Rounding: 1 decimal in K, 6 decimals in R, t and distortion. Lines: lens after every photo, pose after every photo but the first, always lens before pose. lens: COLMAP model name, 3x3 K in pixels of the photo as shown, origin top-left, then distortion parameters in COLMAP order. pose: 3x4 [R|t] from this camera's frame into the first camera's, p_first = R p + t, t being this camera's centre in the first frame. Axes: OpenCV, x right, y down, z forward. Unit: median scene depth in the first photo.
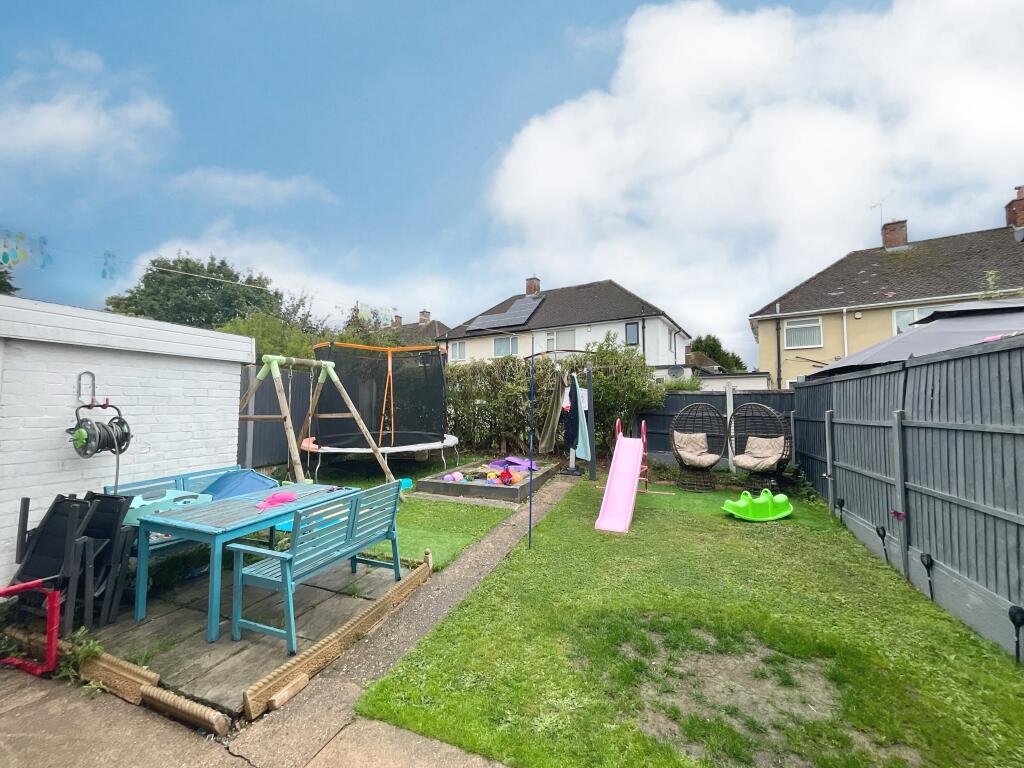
lens RADIAL K [[410.0, 0, 511.5], [0, 410.0, 387.5], [0, 0, 1]] dist [-0.000284, 0.000866]
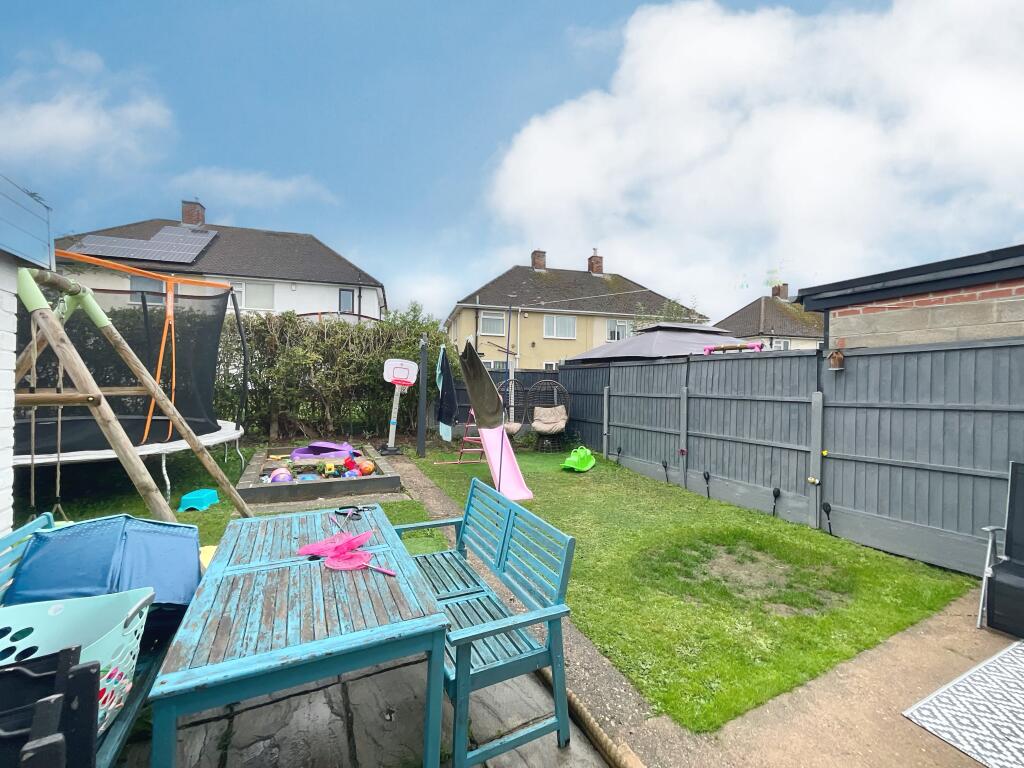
lens RADIAL K [[410.0, 0, 514.6], [0, 410.0, 387.7], [0, 0, 1]] dist [-0.000284, 0.000866]
pose [[0.676793, 0.002518, 0.736170, -0.396206], [-0.051840, 0.997675, 0.044247, 0.011312], [-0.734346, -0.068109, 0.675349, 0.230258]]
